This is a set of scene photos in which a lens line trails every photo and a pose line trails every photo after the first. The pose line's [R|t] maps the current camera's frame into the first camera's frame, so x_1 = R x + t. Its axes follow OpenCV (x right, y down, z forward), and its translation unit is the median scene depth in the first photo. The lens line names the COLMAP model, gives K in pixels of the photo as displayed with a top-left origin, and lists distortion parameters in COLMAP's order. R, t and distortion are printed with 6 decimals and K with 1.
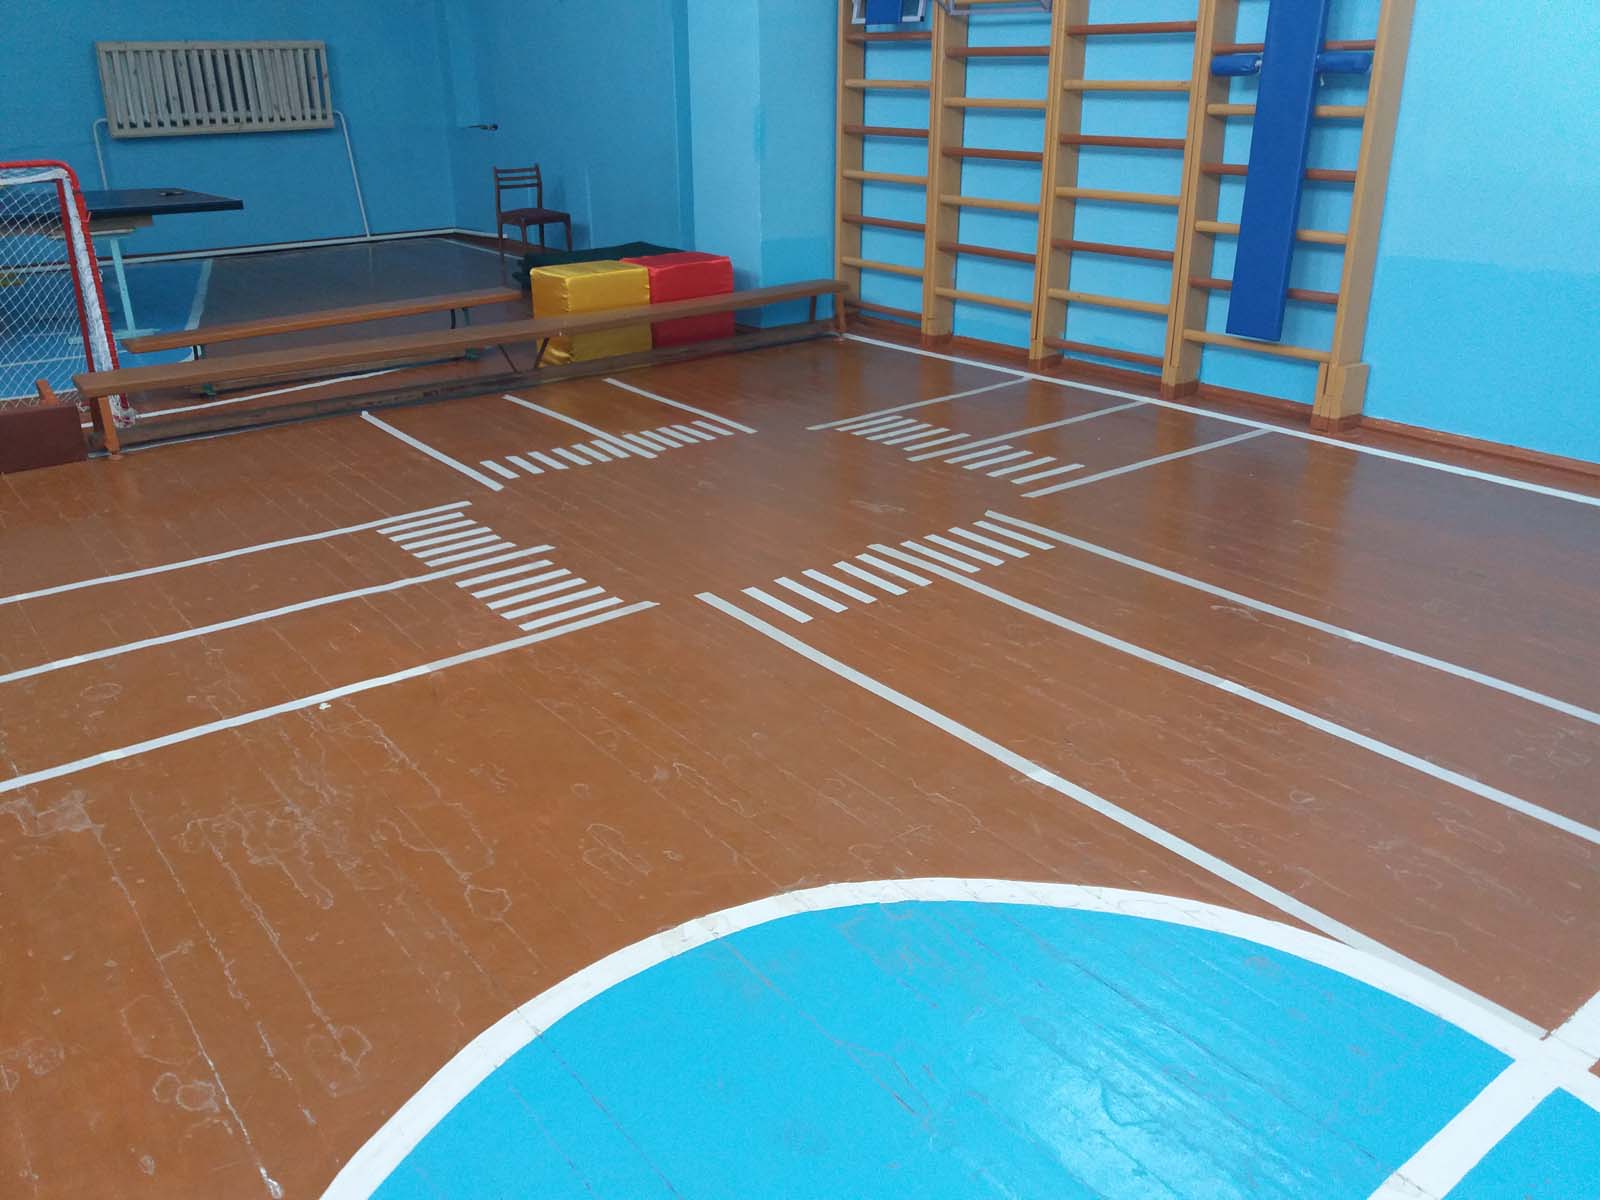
lens RADIAL K [[1323.7, 0, 800.0], [0, 1323.7, 600.0], [0, 0, 1]] dist [0.103796, -0.119136]
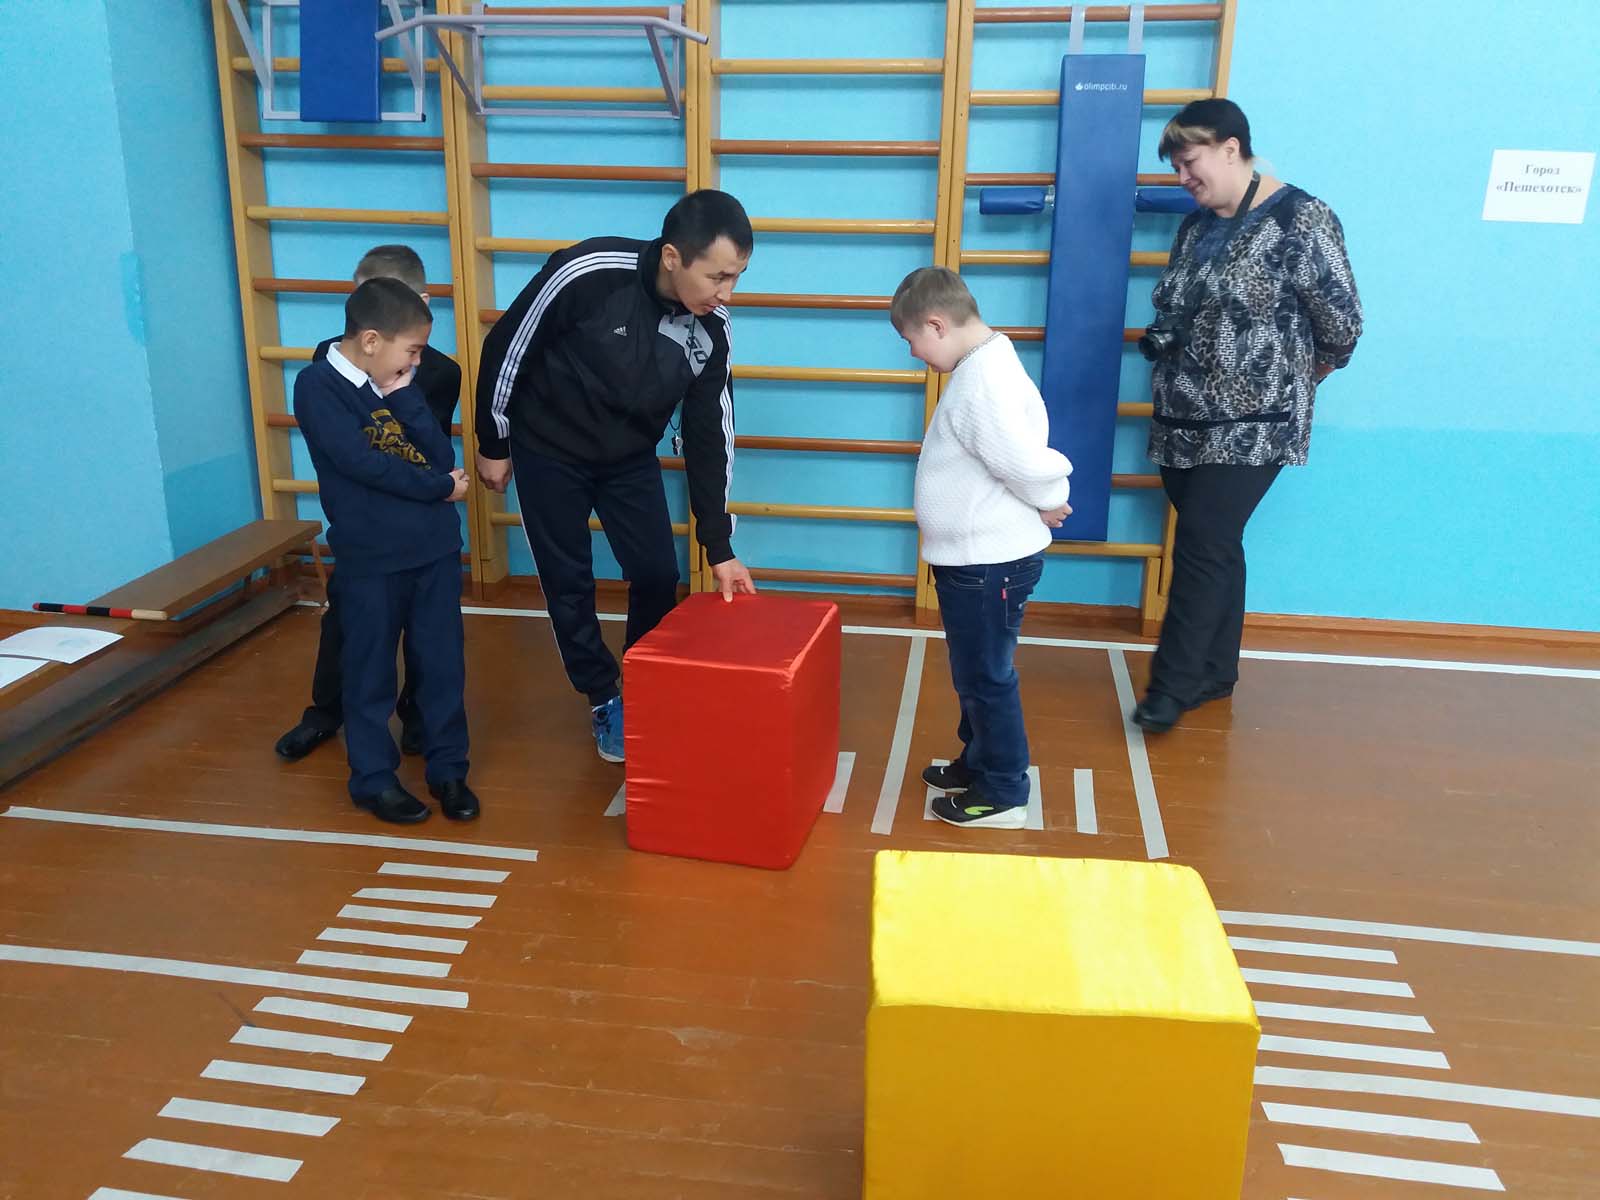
lens RADIAL K [[1323.7, 0, 800.0], [0, 1323.7, 600.0], [0, 0, 1]] dist [0.103796, -0.119136]
pose [[0.712099, -0.191641, 0.675417, -0.290810], [0.247076, 0.968889, 0.014415, -0.202861], [-0.657167, 0.156614, 0.737295, 0.517261]]
